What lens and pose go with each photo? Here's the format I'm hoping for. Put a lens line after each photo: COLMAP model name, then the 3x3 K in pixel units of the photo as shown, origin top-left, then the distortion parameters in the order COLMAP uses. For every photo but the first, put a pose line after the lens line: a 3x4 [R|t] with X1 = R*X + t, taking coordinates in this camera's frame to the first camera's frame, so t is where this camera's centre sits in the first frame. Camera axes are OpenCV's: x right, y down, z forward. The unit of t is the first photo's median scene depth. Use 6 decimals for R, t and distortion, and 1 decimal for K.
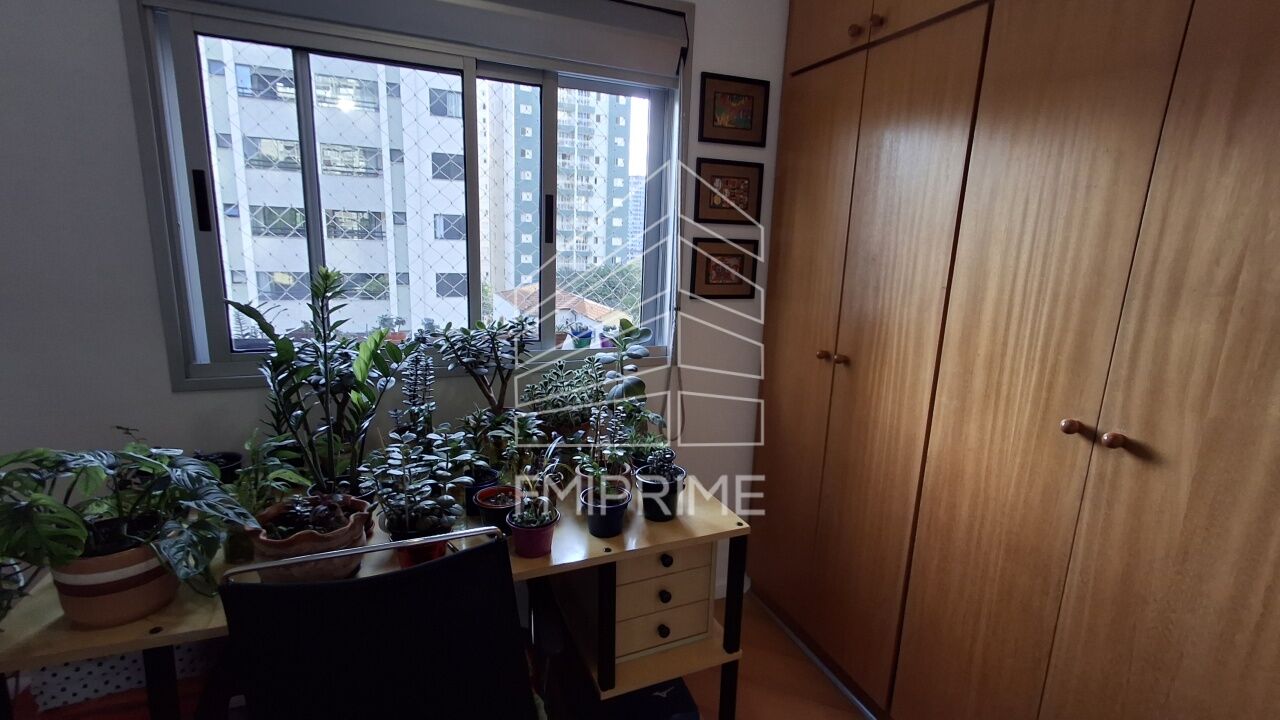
lens RADIAL K [[589.3, 0, 640.0], [0, 589.3, 360.0], [0, 0, 1]] dist [0.008907, -0.000586]
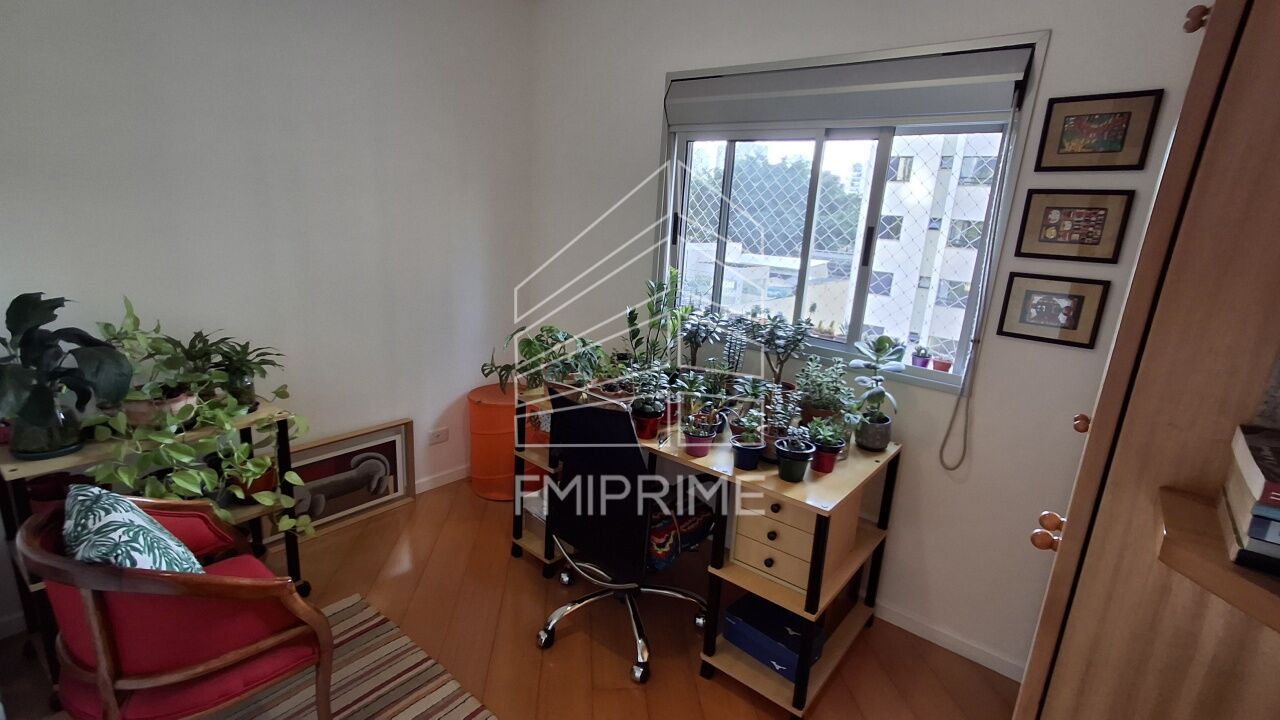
lens RADIAL K [[589.3, 0, 640.0], [0, 589.3, 360.0], [0, 0, 1]] dist [0.008907, -0.000586]
pose [[0.466149, 0.210339, -0.859338, 0.680415], [-0.226248, 0.967369, 0.114053, -0.043296], [0.855288, 0.141258, 0.498527, 0.029196]]
